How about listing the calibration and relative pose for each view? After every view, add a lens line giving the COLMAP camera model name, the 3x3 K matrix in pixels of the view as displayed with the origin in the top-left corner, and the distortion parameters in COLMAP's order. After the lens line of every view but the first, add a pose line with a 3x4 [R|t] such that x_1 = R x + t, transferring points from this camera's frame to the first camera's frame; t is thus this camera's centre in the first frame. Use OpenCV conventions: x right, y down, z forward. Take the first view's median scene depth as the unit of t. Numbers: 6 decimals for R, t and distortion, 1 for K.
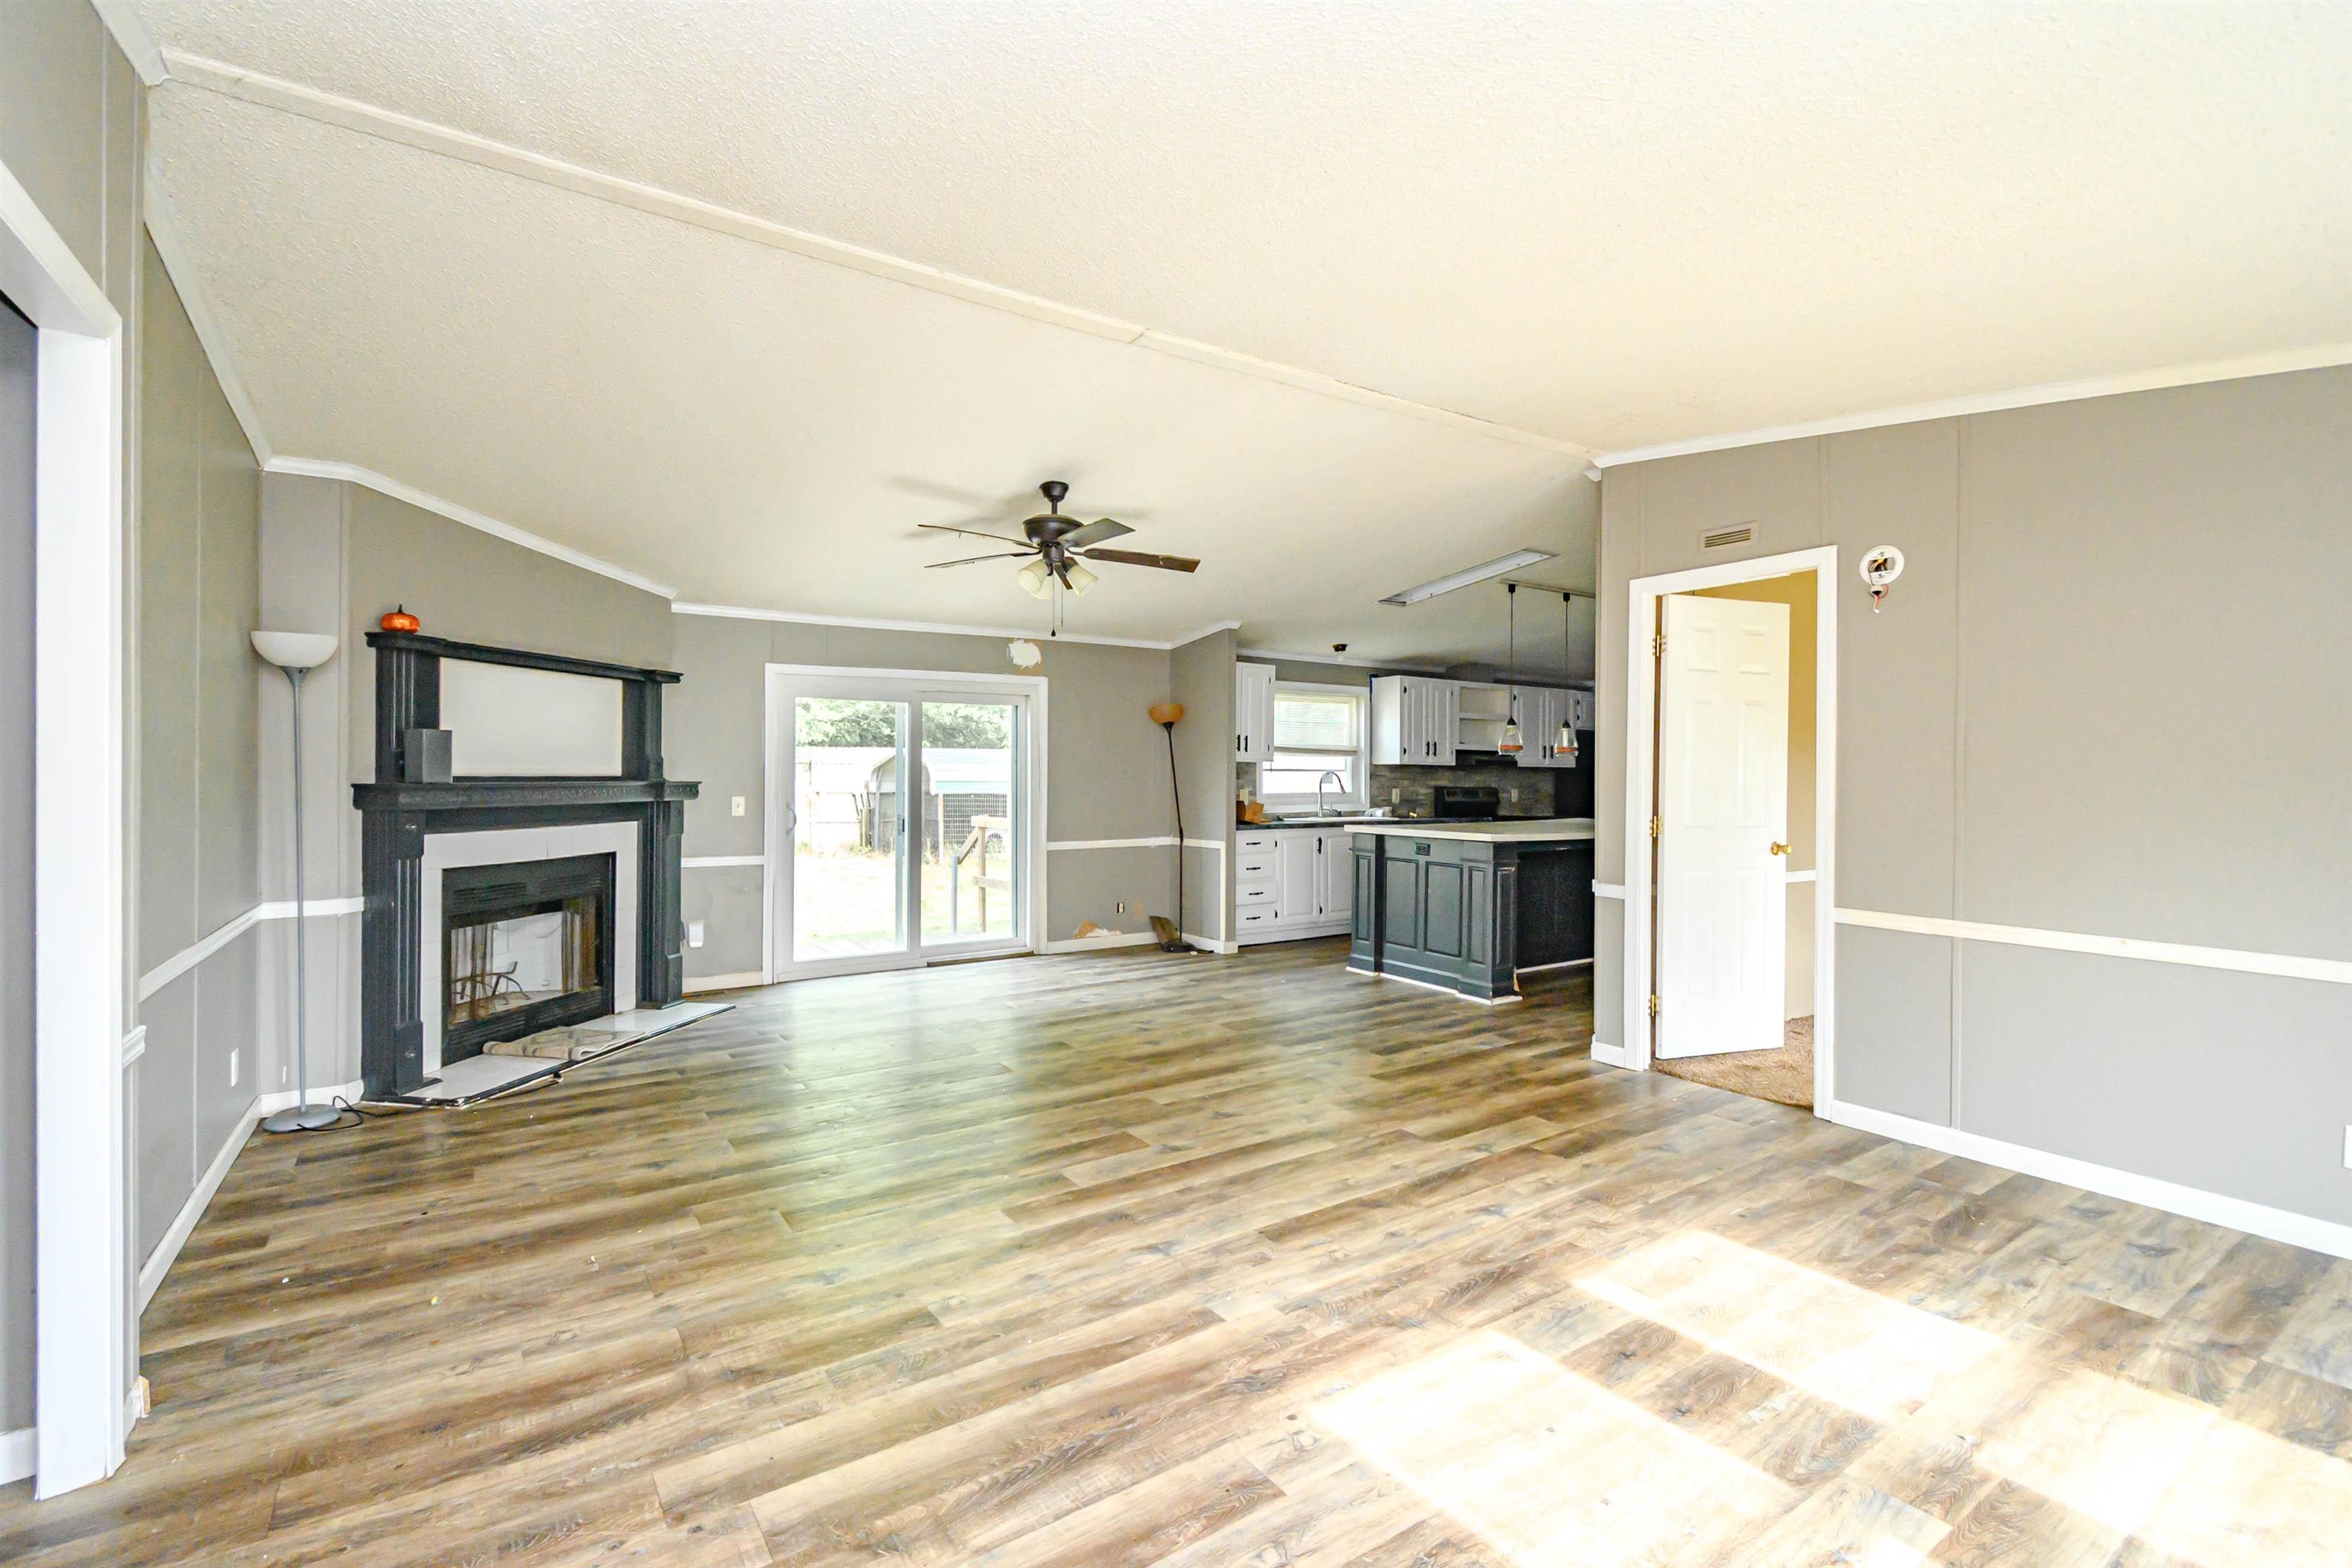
lens RADIAL K [[1031.8, 0, 1184.2], [0, 1031.8, 781.1], [0, 0, 1]] dist [0.006131, -0.002753]
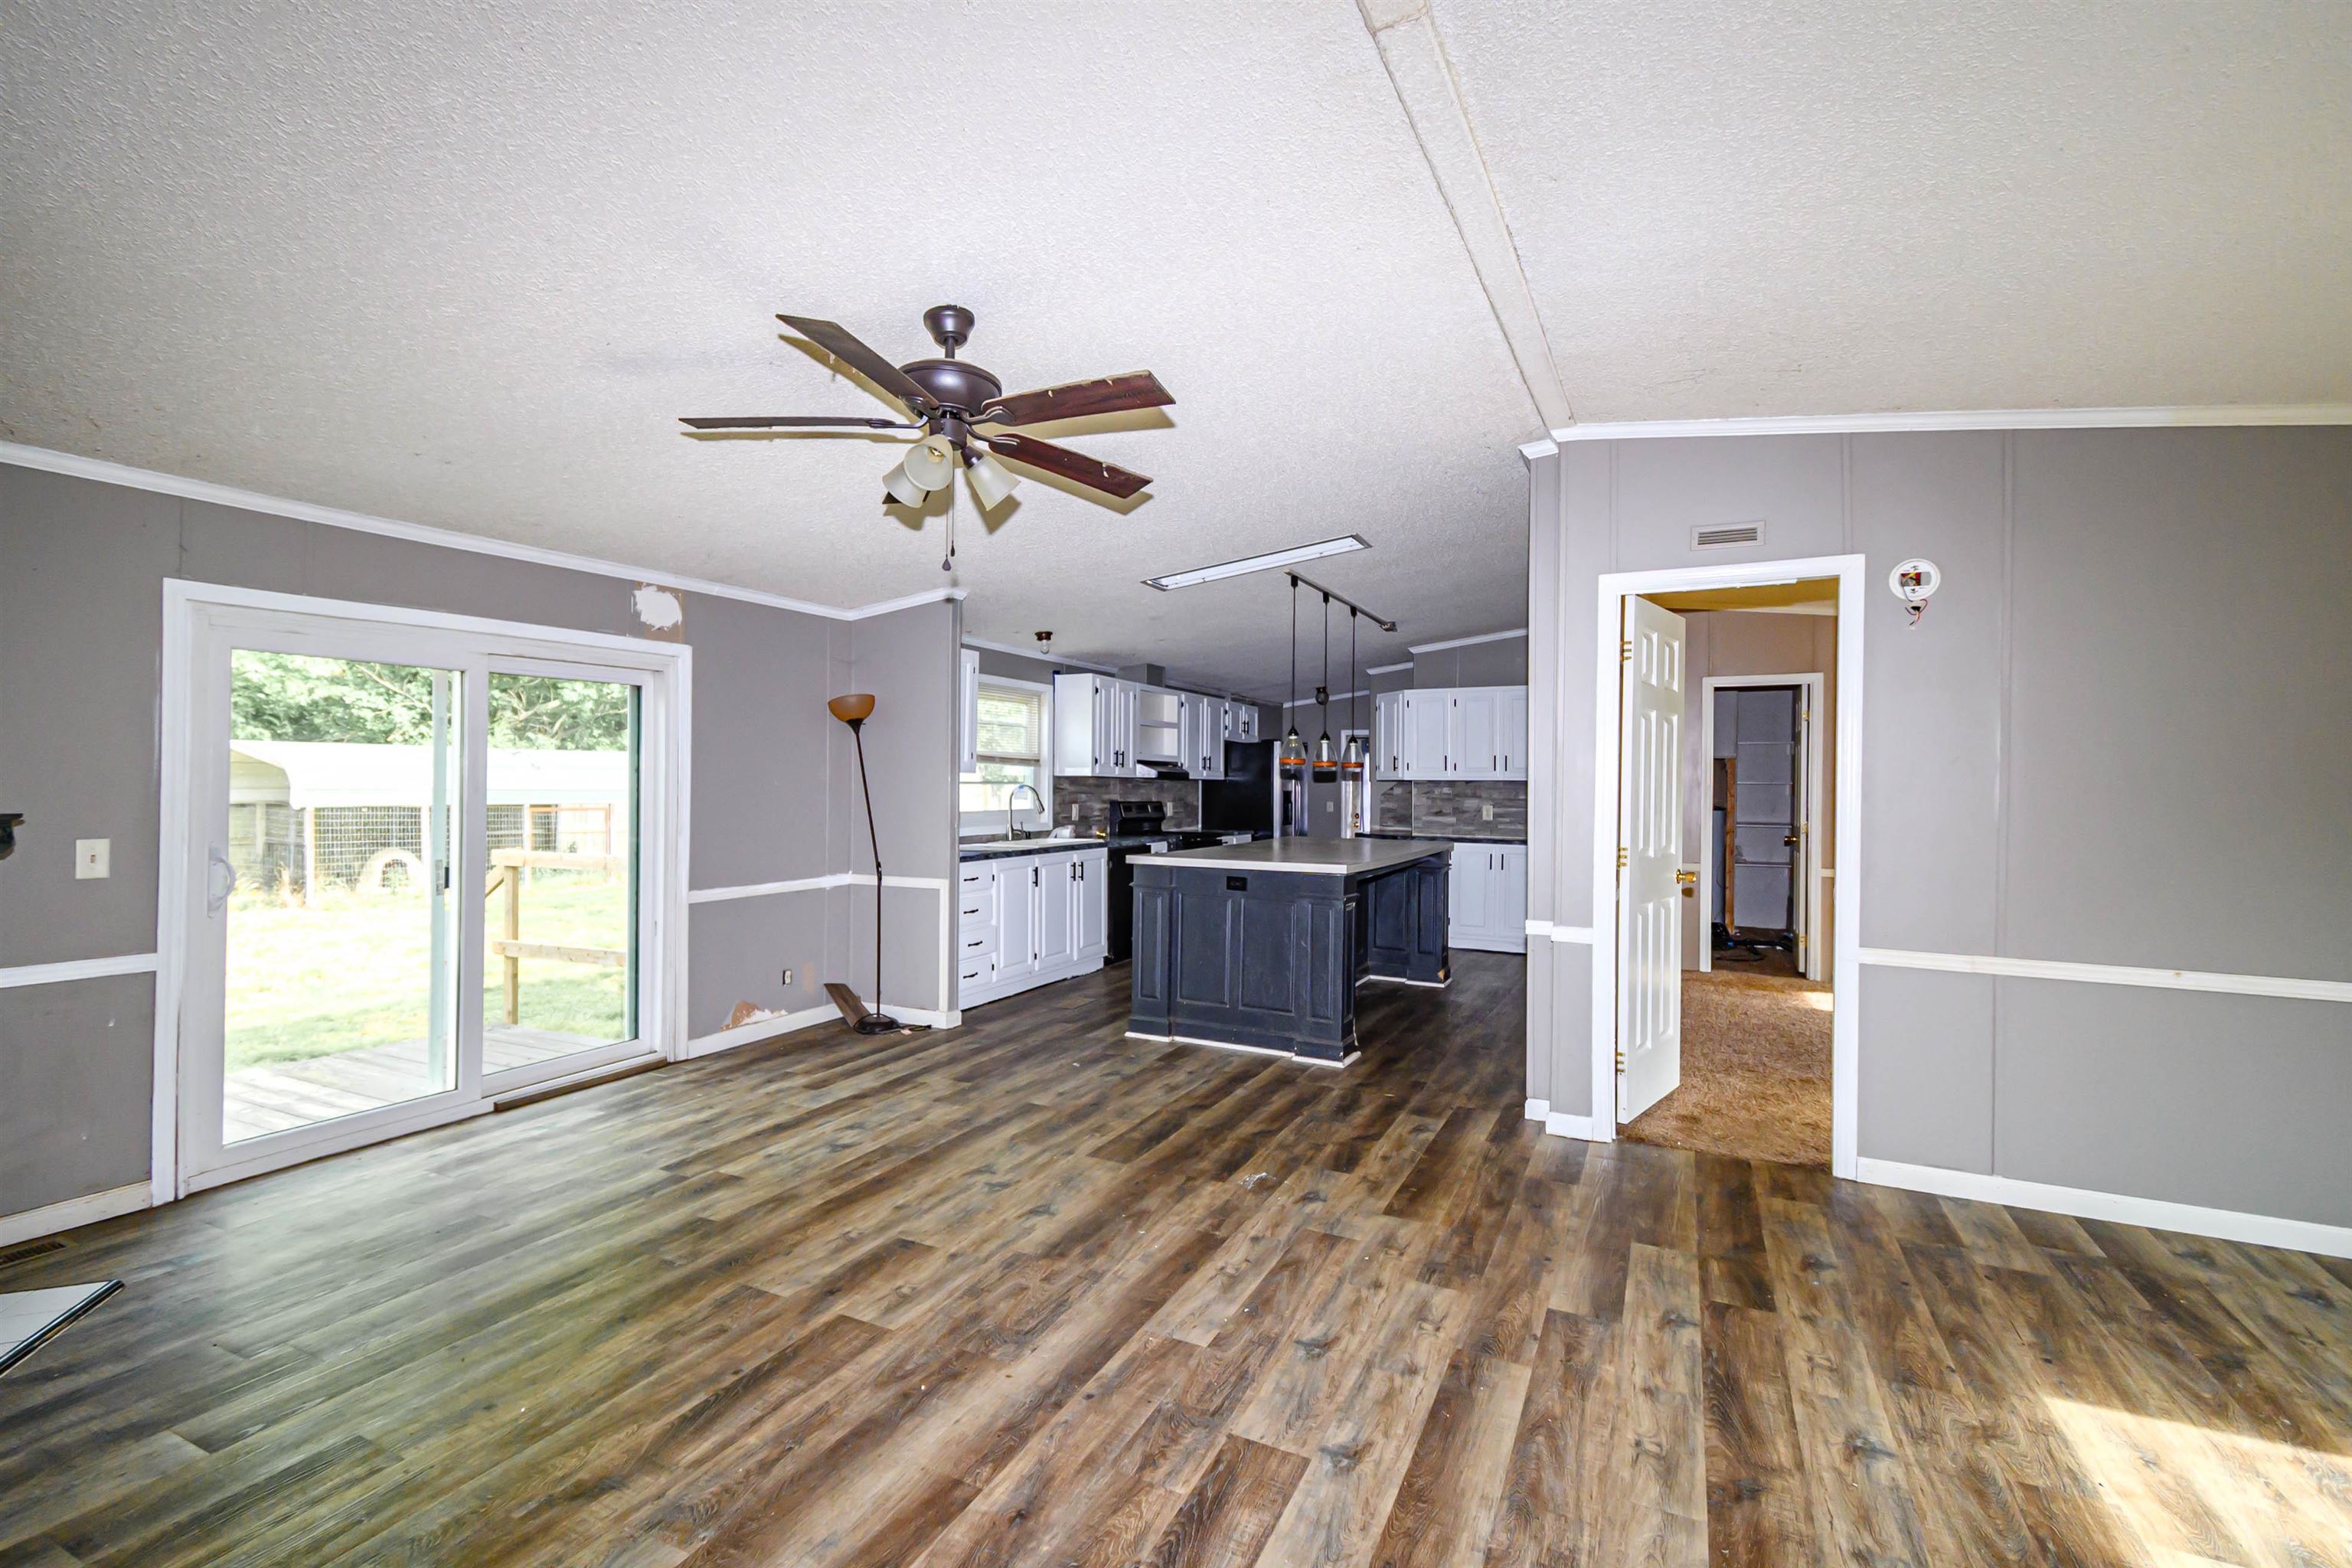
lens RADIAL K [[1031.8, 0, 1170.3], [0, 1031.8, 770.5], [0, 0, 1]] dist [0.006131, -0.002753]
pose [[0.872570, 0.009795, 0.488391, -0.356744], [-0.002763, 0.999882, -0.015117, -0.018696], [-0.488482, 0.011841, 0.872494, 0.495144]]
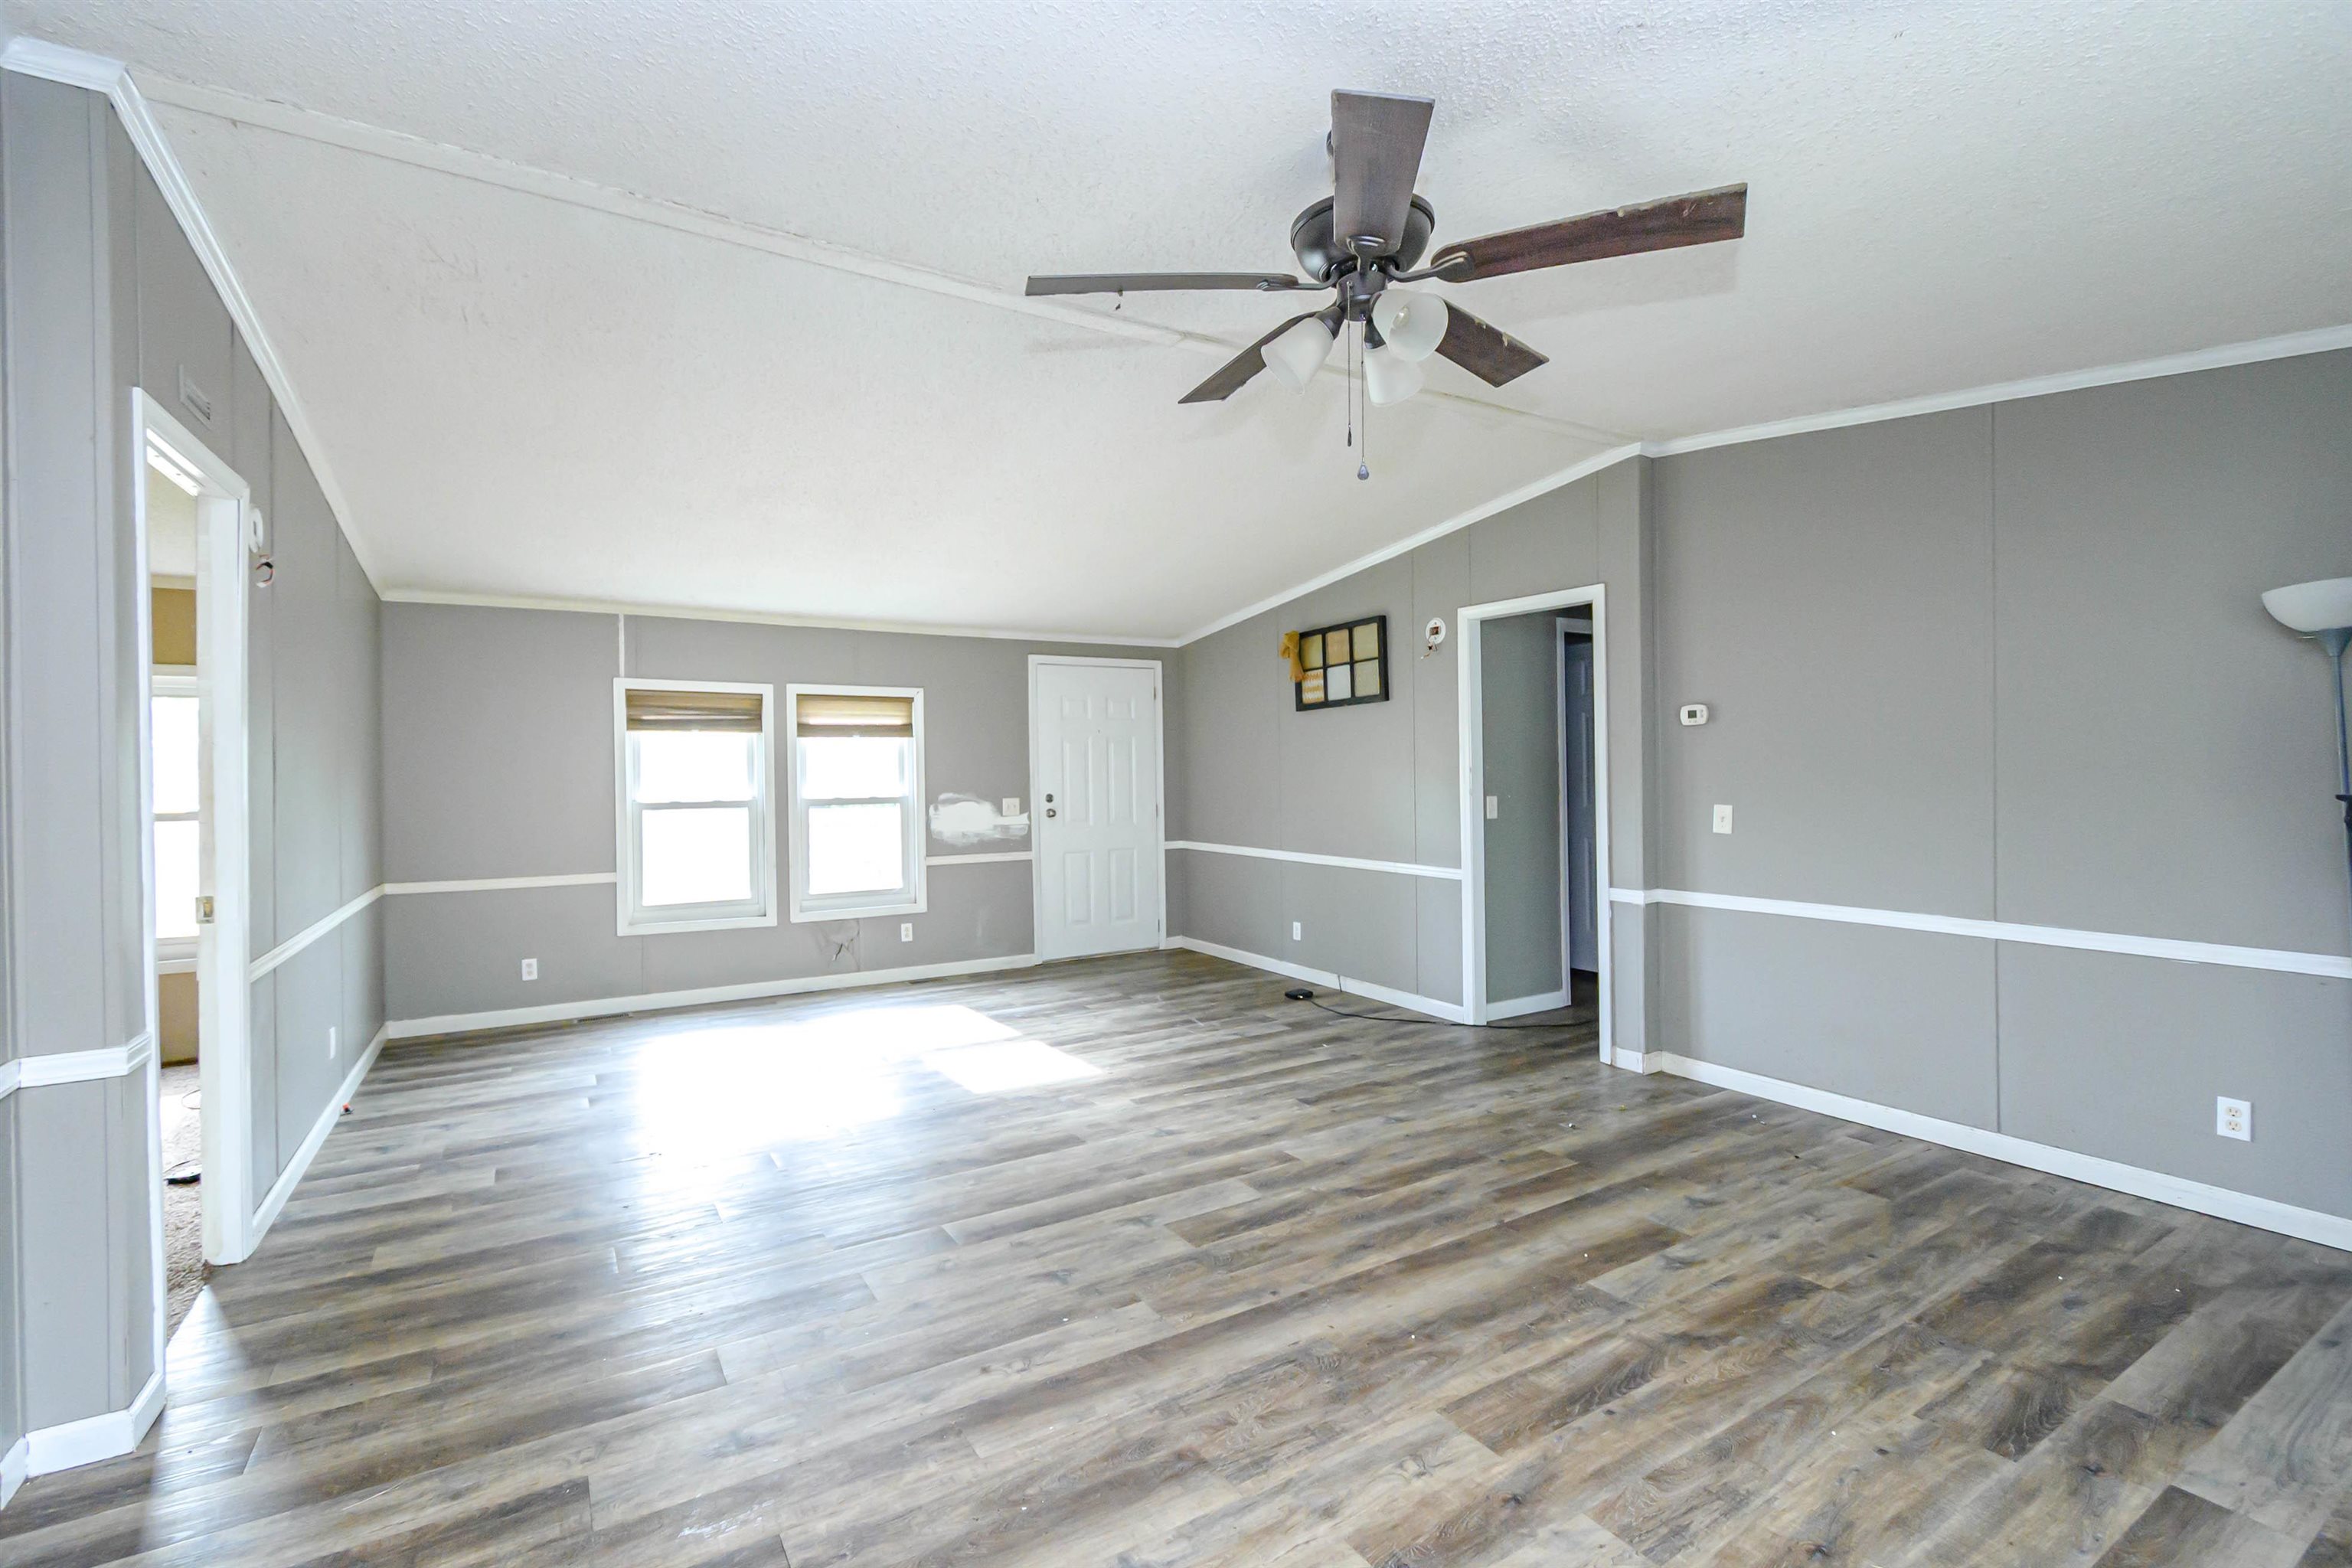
lens RADIAL K [[1031.8, 0, 1169.3], [0, 1031.8, 773.2], [0, 0, 1]] dist [0.006131, -0.002753]
pose [[-0.998289, 0.004999, 0.058266, -0.080620], [0.005713, 0.999911, 0.012088, -0.021661], [-0.058200, 0.012400, -0.998228, 1.703765]]
